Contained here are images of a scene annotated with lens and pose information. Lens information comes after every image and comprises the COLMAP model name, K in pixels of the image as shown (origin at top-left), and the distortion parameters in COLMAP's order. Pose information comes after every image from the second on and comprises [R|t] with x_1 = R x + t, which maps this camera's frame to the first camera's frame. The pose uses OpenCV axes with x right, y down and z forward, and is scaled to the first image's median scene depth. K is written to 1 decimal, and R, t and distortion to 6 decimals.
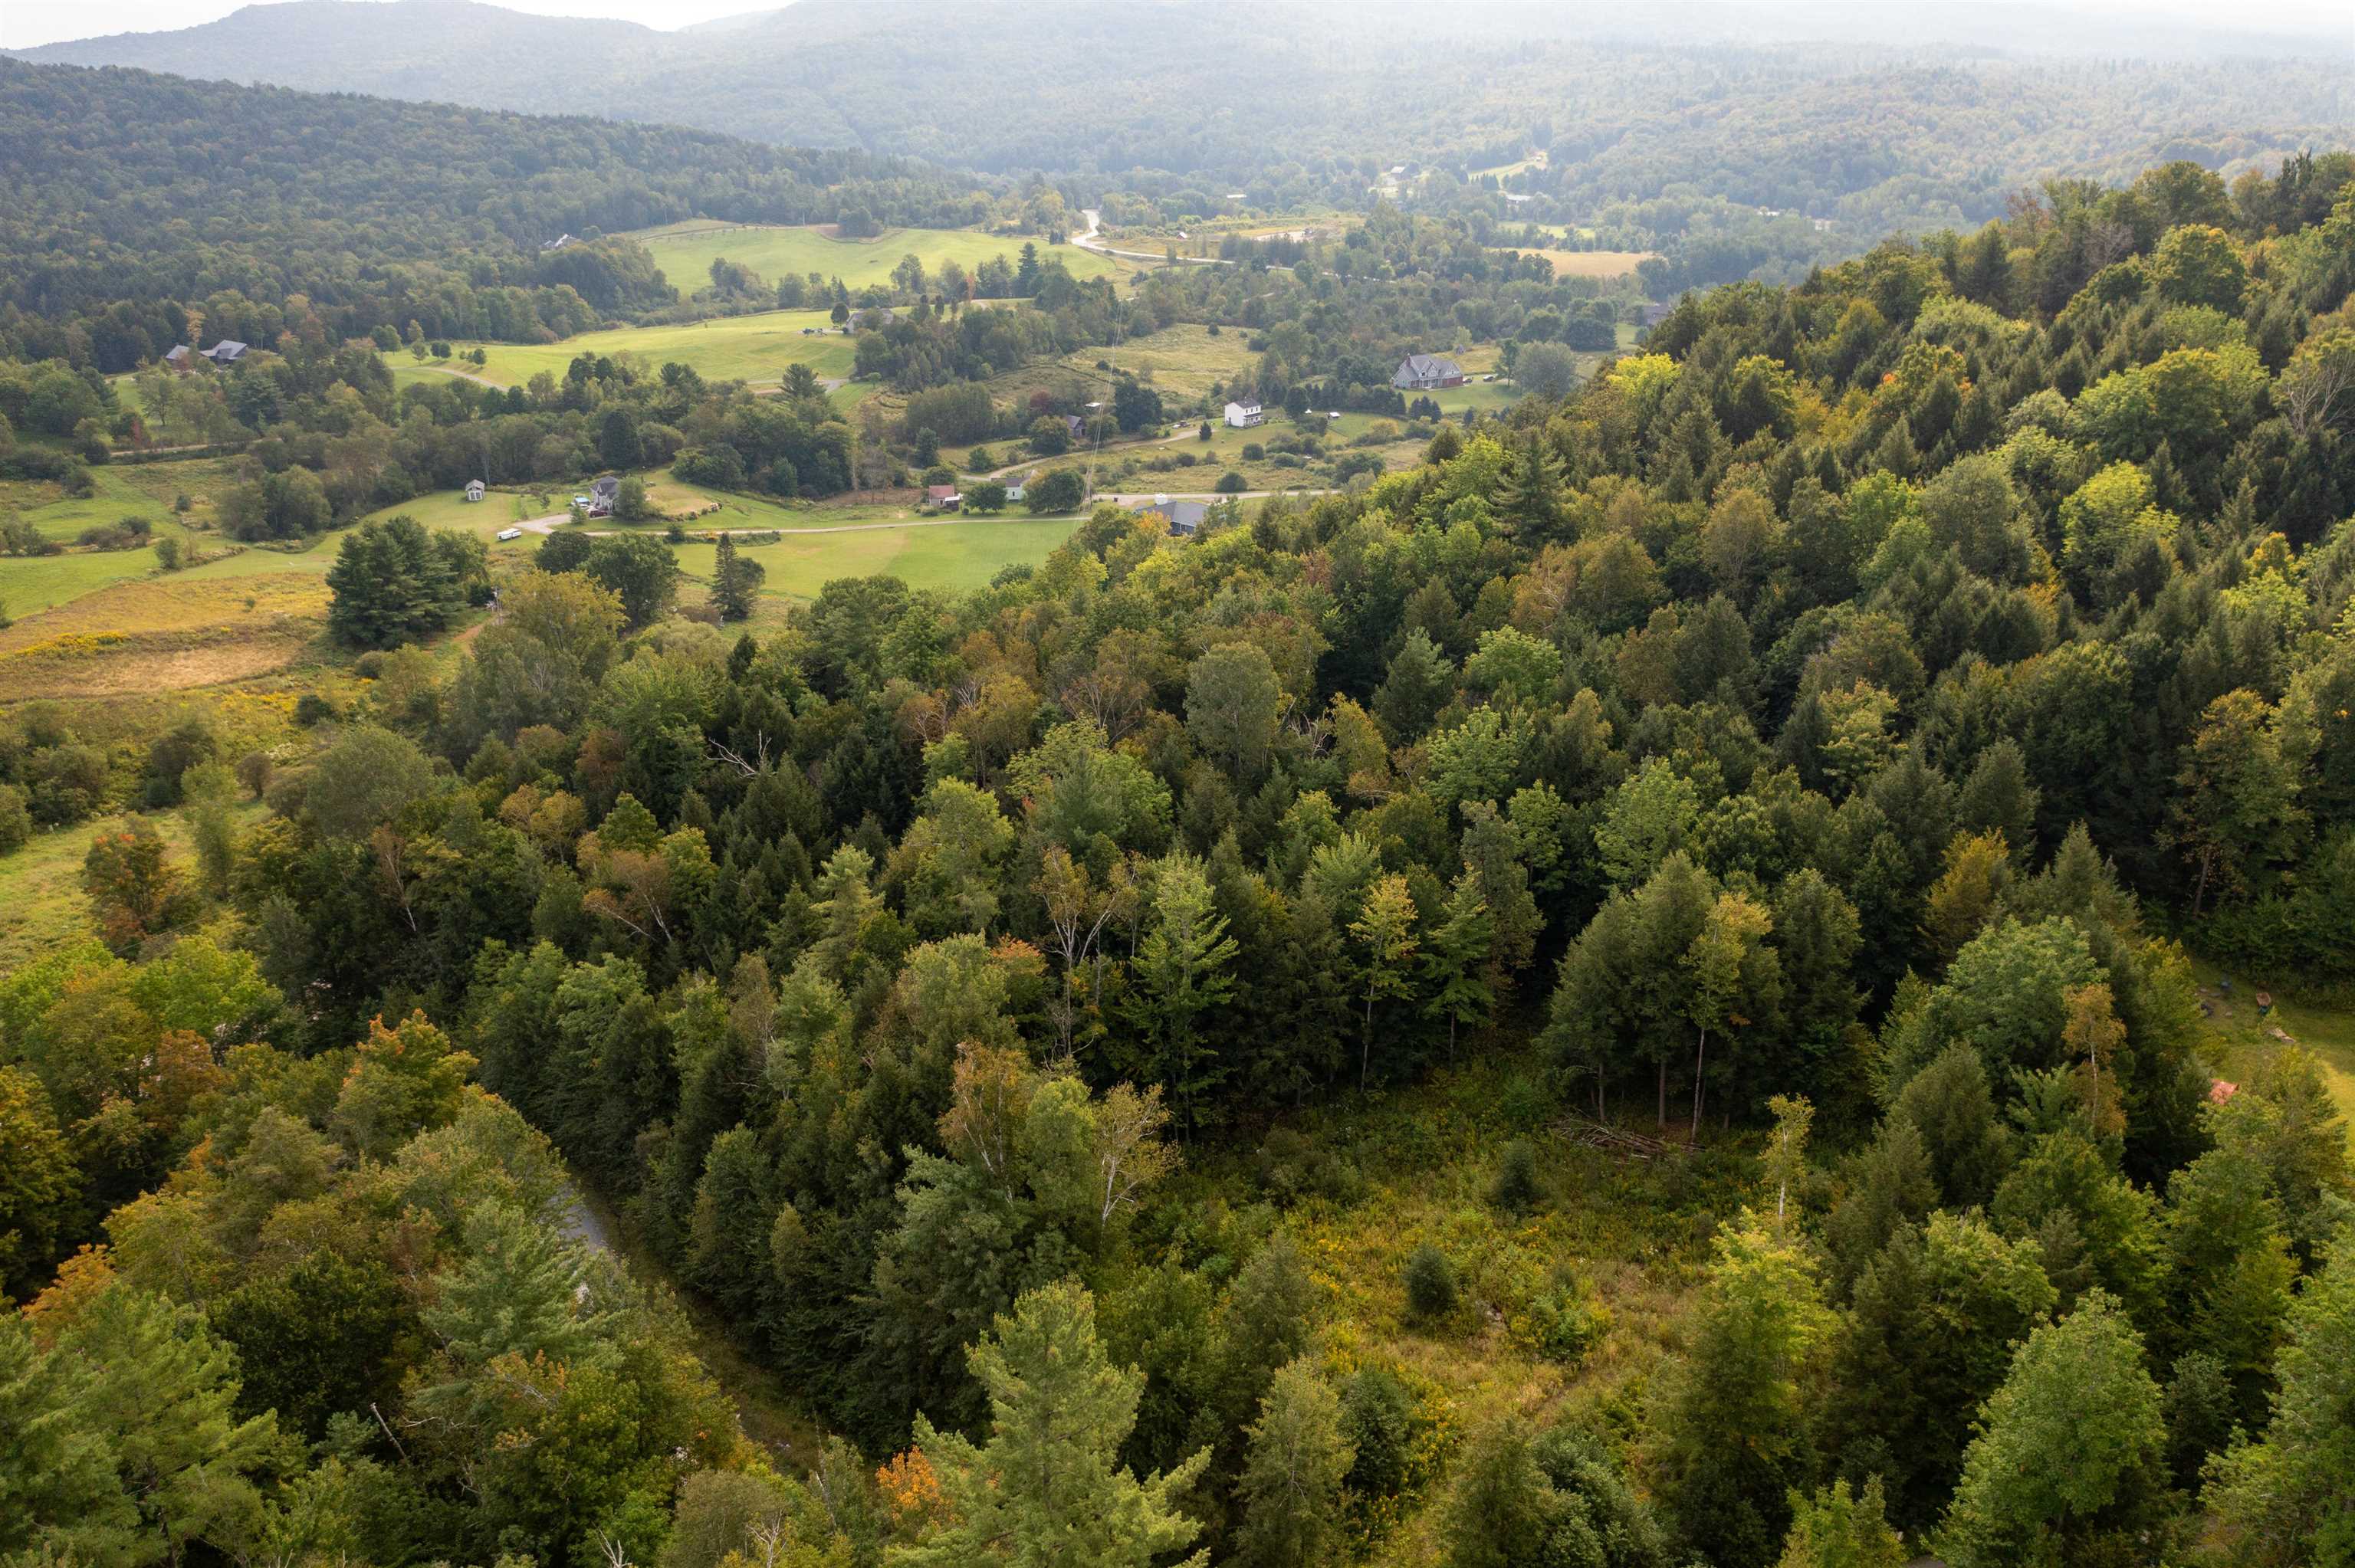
lens RADIAL K [[1850.0, 0, 1172.5], [0, 1850.0, 776.3], [0, 0, 1]] dist [-0.017829, 0.006310]
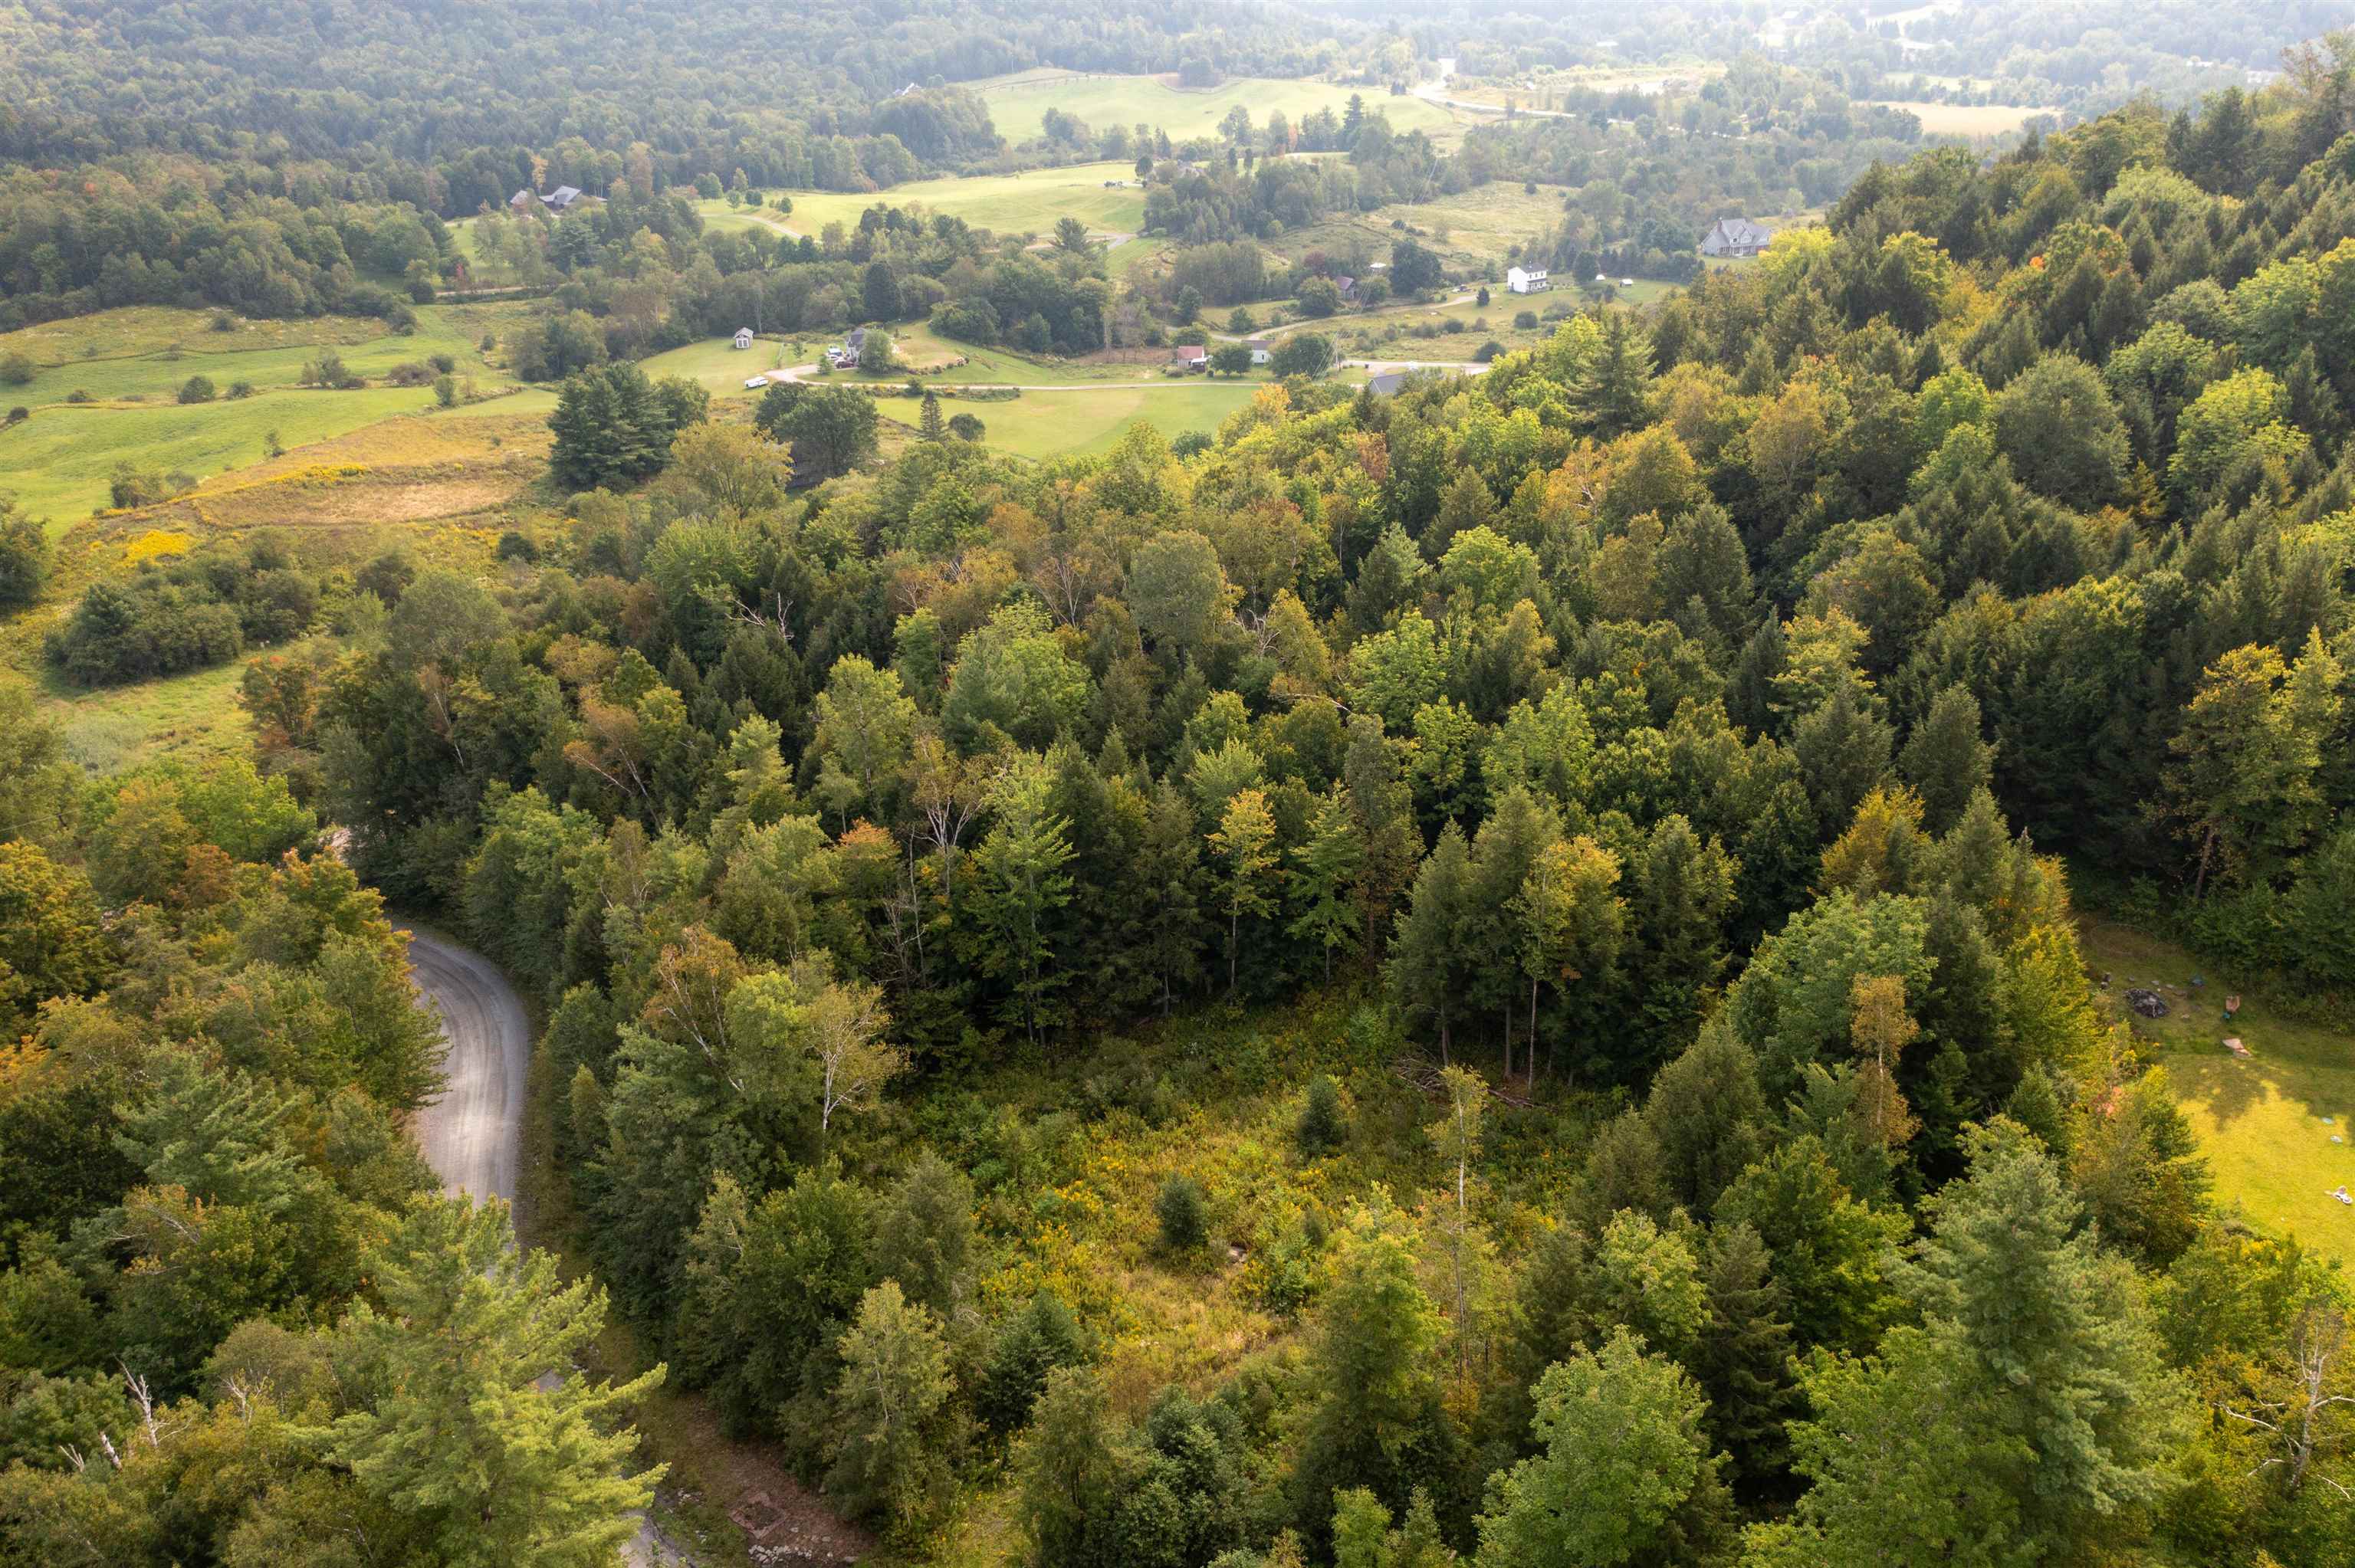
lens RADIAL K [[1849.5, 0, 1171.6], [0, 1849.5, 771.0], [0, 0, 1]] dist [-0.017321, 0.003230]
pose [[0.979472, 0.071832, -0.188345, 0.220453], [-0.058185, 0.995330, 0.077017, -0.021888], [0.192998, -0.064477, 0.979078, 0.052523]]
